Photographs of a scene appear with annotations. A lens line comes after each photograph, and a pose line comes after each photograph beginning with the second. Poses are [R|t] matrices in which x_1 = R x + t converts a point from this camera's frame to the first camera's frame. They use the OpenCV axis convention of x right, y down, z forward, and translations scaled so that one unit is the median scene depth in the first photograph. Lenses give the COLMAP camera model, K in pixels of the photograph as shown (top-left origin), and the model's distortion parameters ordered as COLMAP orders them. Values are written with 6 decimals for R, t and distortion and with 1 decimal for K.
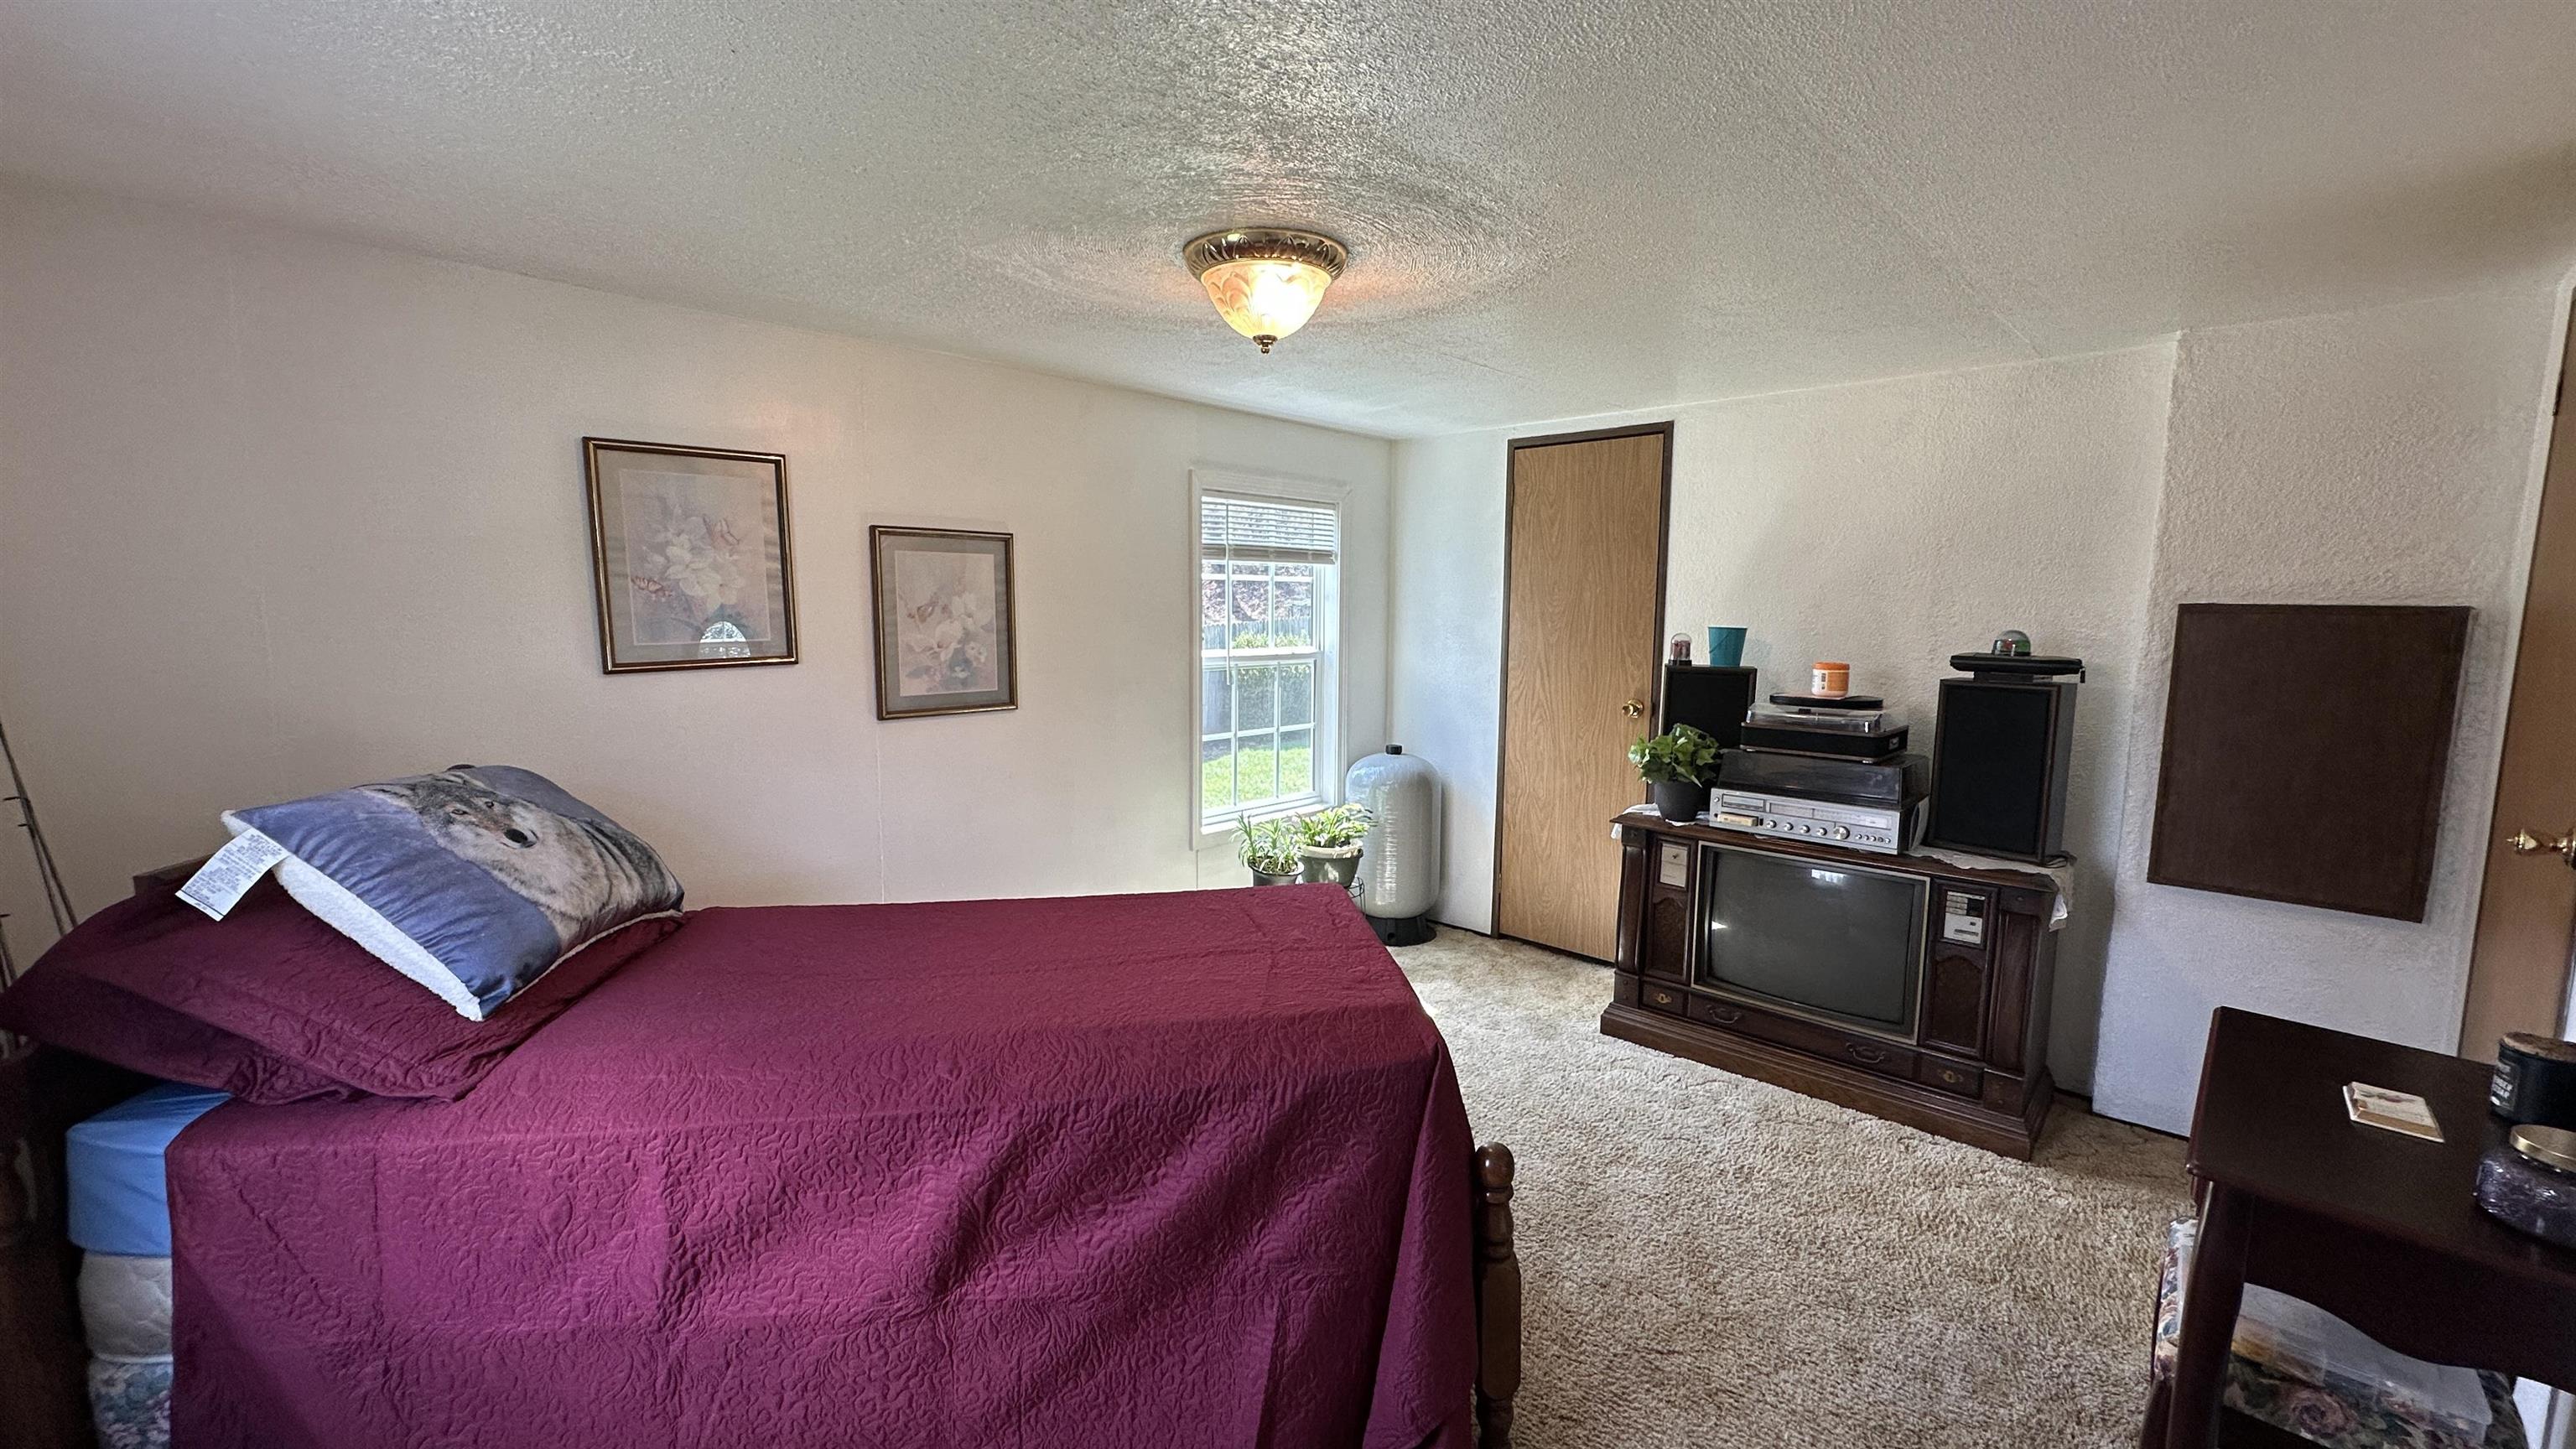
lens RADIAL K [[1027.2, 0, 1286.9], [0, 1027.2, 722.5], [0, 0, 1]] dist [-0.000974, 0.000411]
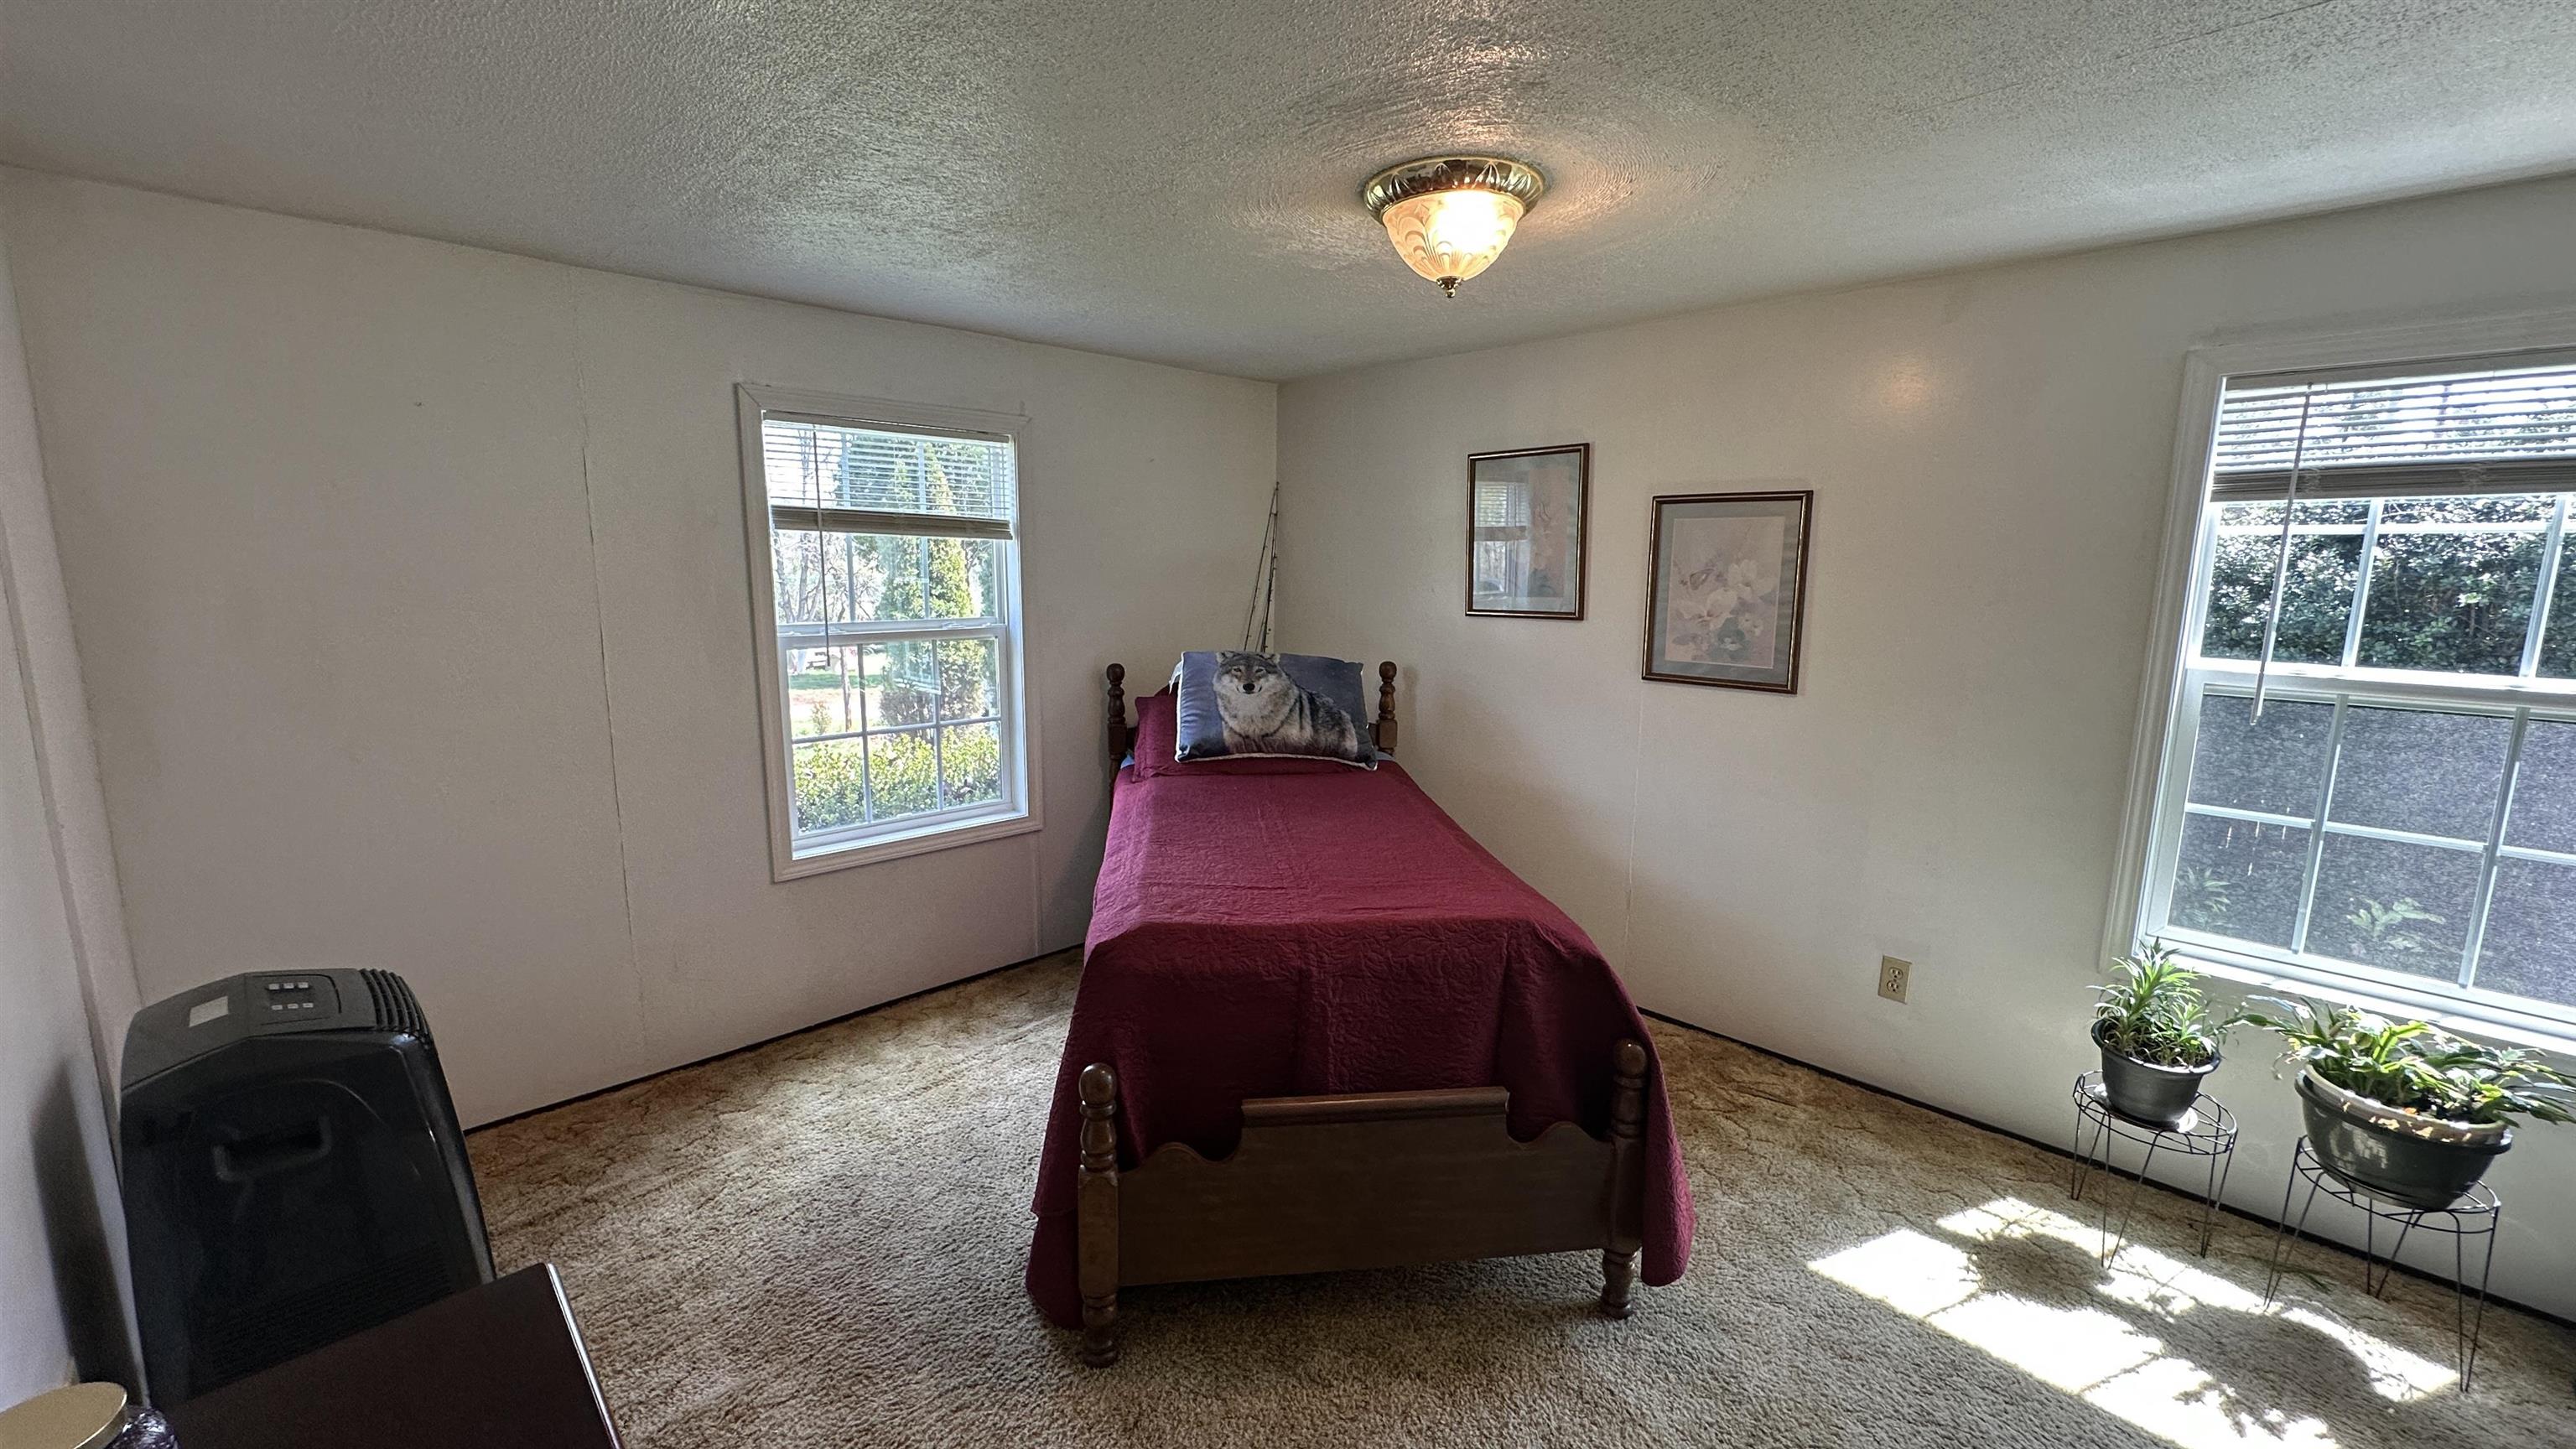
lens RADIAL K [[1027.2, 0, 1286.9], [0, 1027.2, 722.5], [0, 0, 1]] dist [-0.000974, 0.000411]
pose [[-0.032024, 0.150421, -0.988103, 0.639753], [-0.128449, 0.979793, 0.153319, -0.071179], [0.991199, 0.131831, -0.012056, 0.619888]]
